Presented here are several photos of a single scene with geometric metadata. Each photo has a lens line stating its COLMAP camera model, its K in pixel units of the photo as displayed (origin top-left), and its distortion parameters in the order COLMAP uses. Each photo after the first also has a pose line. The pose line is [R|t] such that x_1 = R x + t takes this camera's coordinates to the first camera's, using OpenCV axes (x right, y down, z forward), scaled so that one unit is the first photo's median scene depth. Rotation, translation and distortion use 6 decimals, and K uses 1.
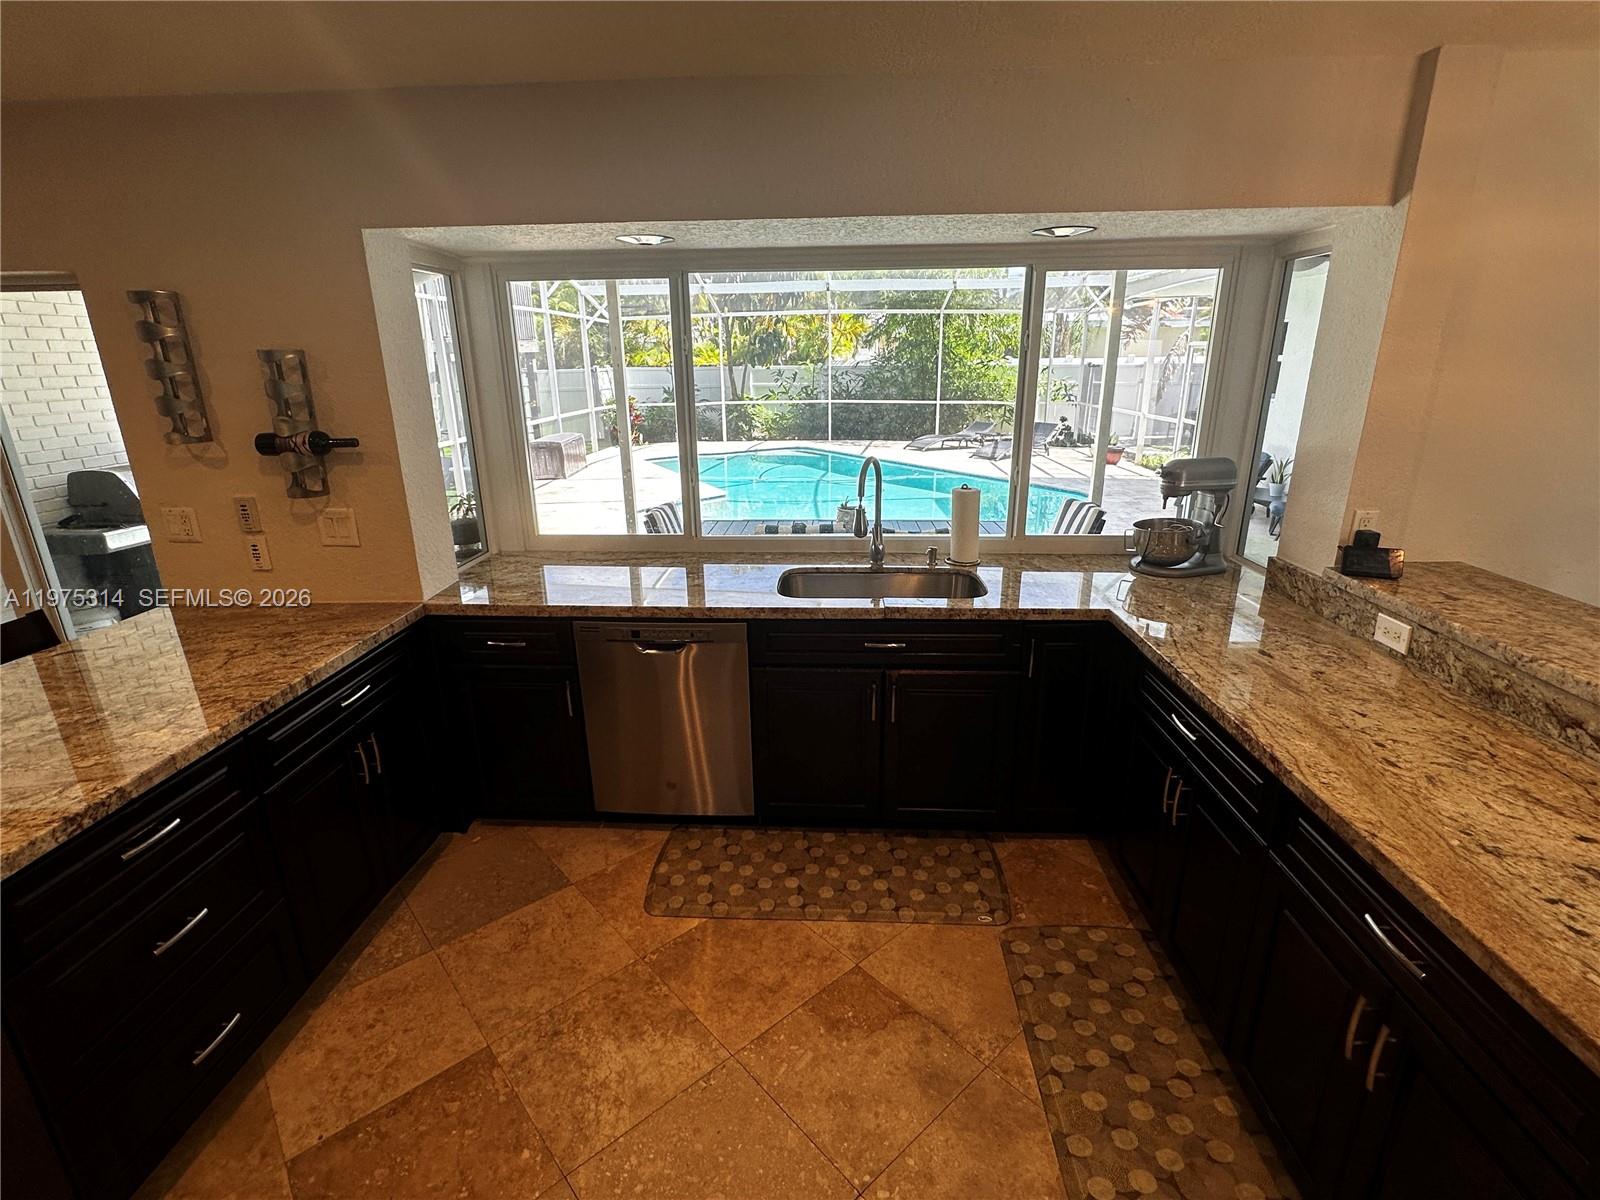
lens RADIAL K [[747.9, 0, 800.5], [0, 747.9, 592.9], [0, 0, 1]] dist [0.003406, 0.001764]
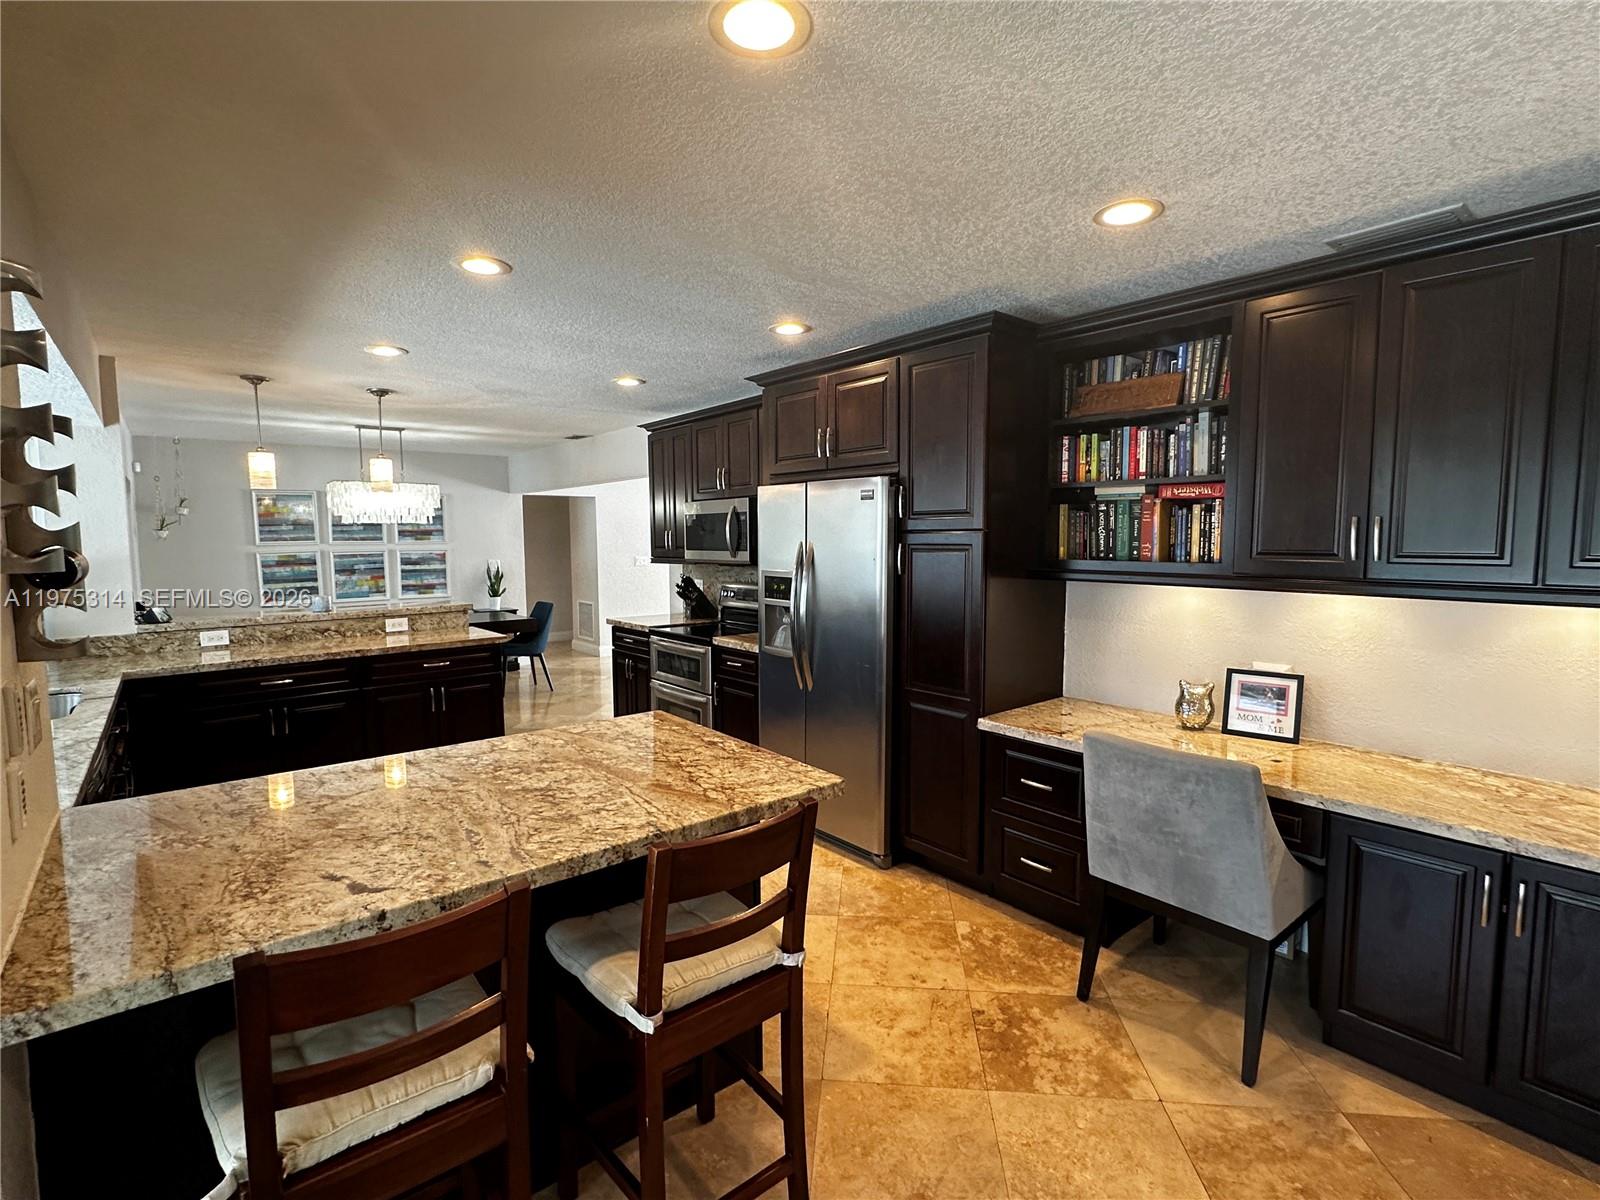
lens RADIAL K [[747.9, 0, 794.8], [0, 747.9, 599.2], [0, 0, 1]] dist [0.003406, 0.001764]
pose [[-0.676436, -0.046874, 0.735009, -1.791010], [0.234148, 0.932509, 0.274958, -0.239764], [-0.698290, 0.358093, -0.619807, 1.151633]]
